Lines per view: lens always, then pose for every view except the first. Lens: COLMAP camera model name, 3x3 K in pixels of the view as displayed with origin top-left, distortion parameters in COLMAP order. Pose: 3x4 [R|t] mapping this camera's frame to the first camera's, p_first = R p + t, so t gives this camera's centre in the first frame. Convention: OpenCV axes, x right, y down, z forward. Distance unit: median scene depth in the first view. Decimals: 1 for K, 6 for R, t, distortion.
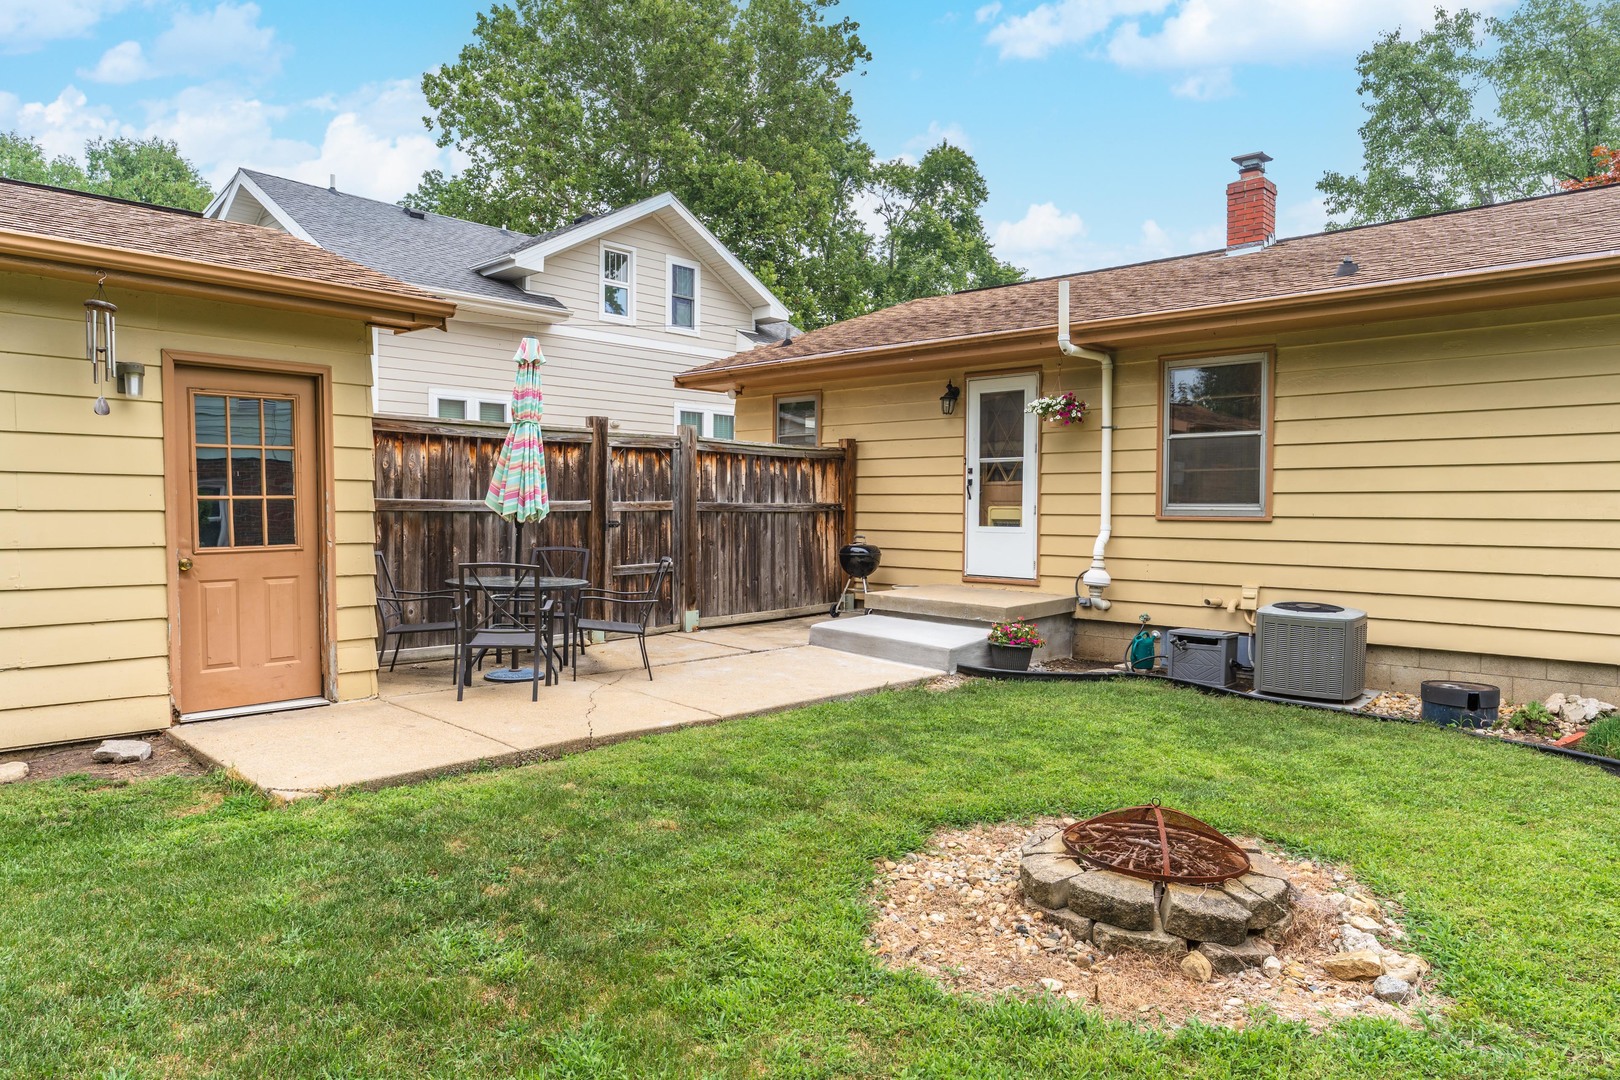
lens RADIAL K [[1014.7, 0, 870.4], [0, 1014.7, 543.3], [0, 0, 1]] dist [0.008302, -0.003947]
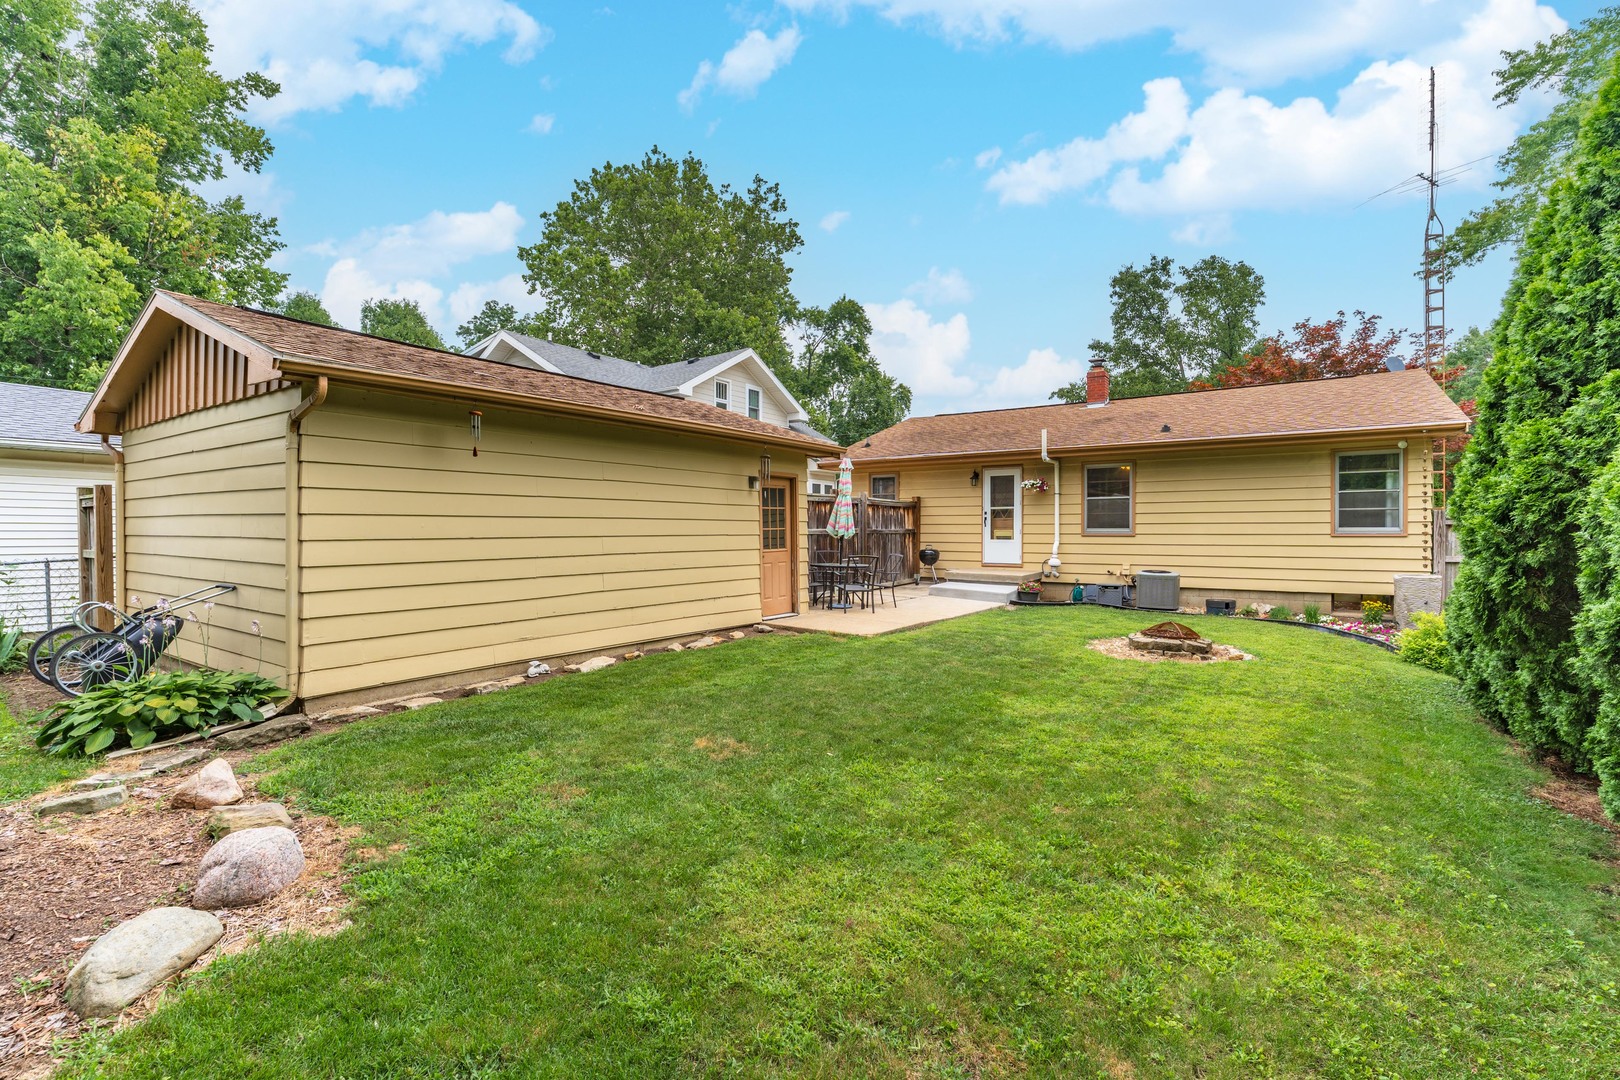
lens RADIAL K [[720.7, 0, 856.9], [0, 720.7, 541.6], [0, 0, 1]] dist [0.000068, 0.000169]
pose [[0.987627, -0.009494, 0.156534, -0.362378], [0.012339, 0.999776, -0.017214, 0.008609], [-0.156335, 0.018932, 0.987523, -0.385296]]
